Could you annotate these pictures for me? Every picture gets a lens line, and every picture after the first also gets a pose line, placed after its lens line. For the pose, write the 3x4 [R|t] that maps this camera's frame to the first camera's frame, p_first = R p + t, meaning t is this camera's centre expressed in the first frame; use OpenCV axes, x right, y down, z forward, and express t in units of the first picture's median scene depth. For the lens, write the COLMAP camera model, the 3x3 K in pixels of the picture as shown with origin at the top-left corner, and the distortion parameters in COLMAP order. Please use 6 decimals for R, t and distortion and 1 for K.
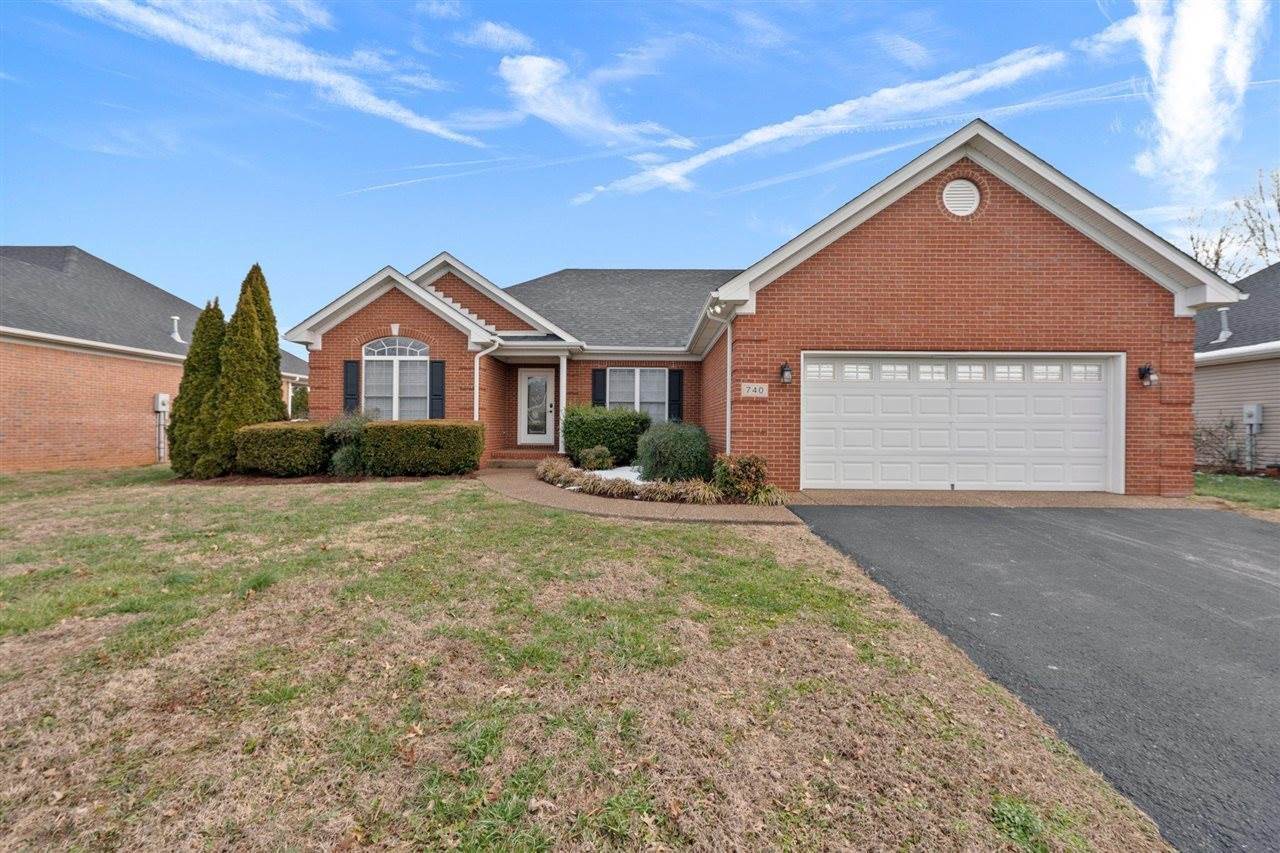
lens RADIAL K [[568.0, 0, 637.7], [0, 568.0, 427.4], [0, 0, 1]] dist [-0.001278, -0.000285]
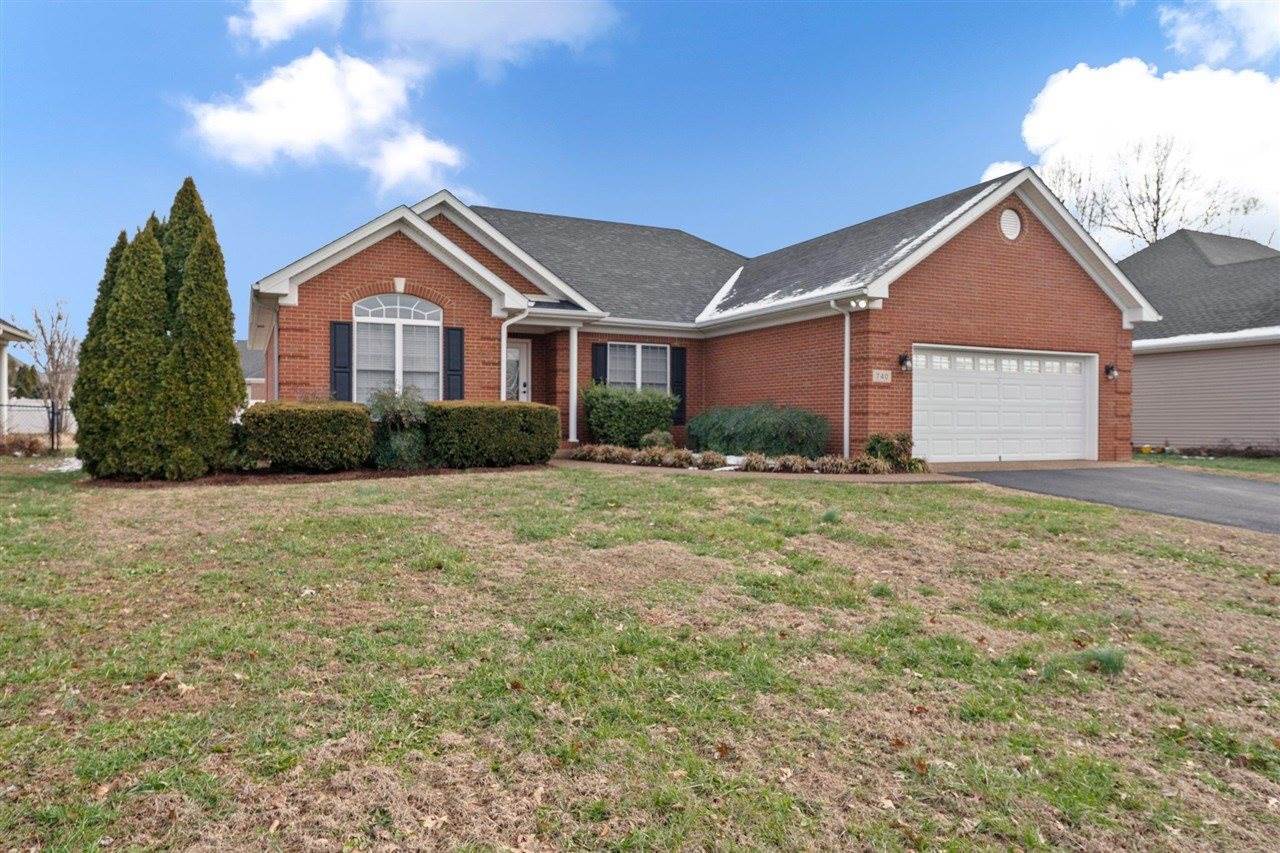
lens RADIAL K [[861.3, 0, 643.9], [0, 861.3, 424.6], [0, 0, 1]] dist [0.003254, -0.000304]
pose [[0.892208, -0.003872, 0.451608, -0.773871], [0.001093, 0.999979, 0.006414, 0.015117], [-0.451623, -0.005229, 0.892193, -0.248404]]
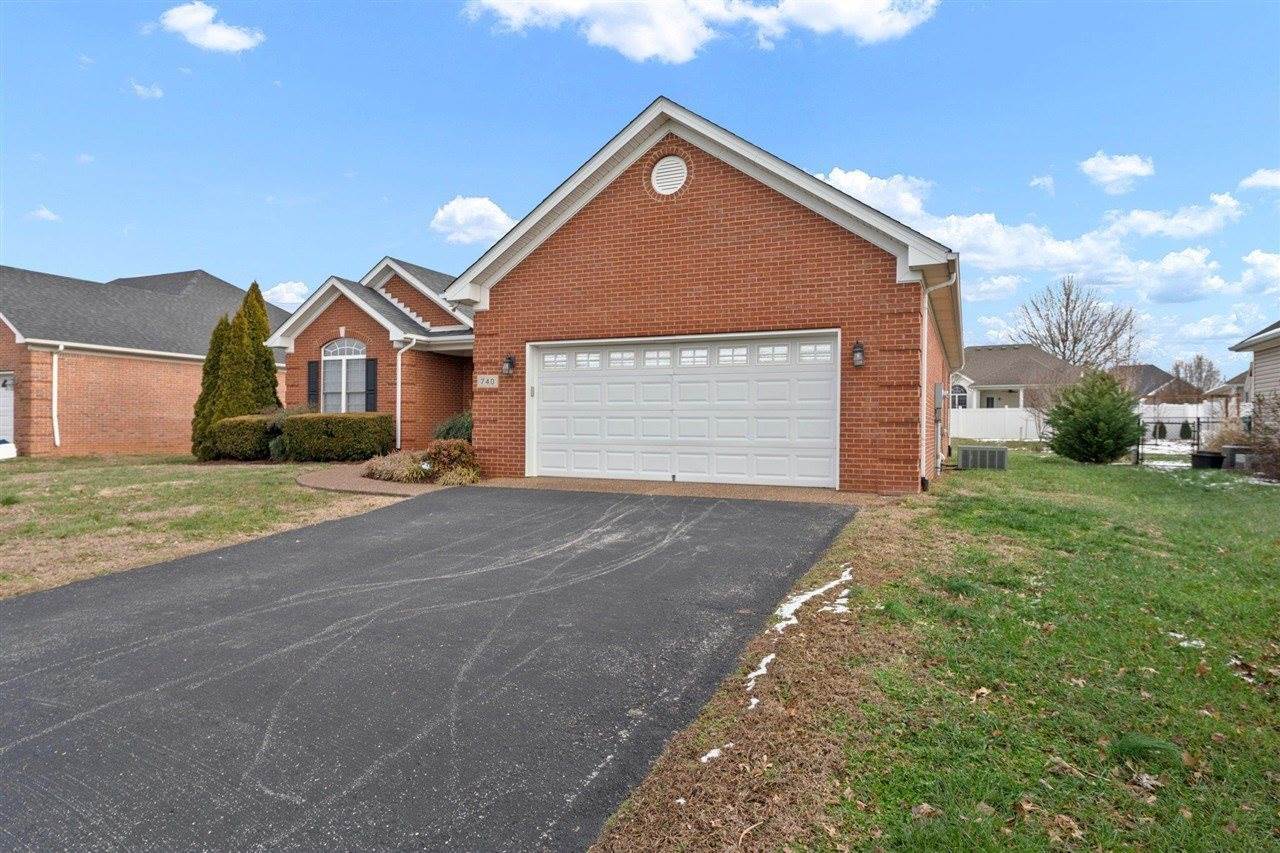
lens RADIAL K [[744.4, 0, 636.4], [0, 744.4, 426.9], [0, 0, 1]] dist [-0.000128, -0.000290]
pose [[0.920601, 0.000410, -0.390504, 0.785949], [0.000146, 0.999999, 0.001395, 0.014111], [0.390504, -0.001342, 0.920600, -0.139148]]
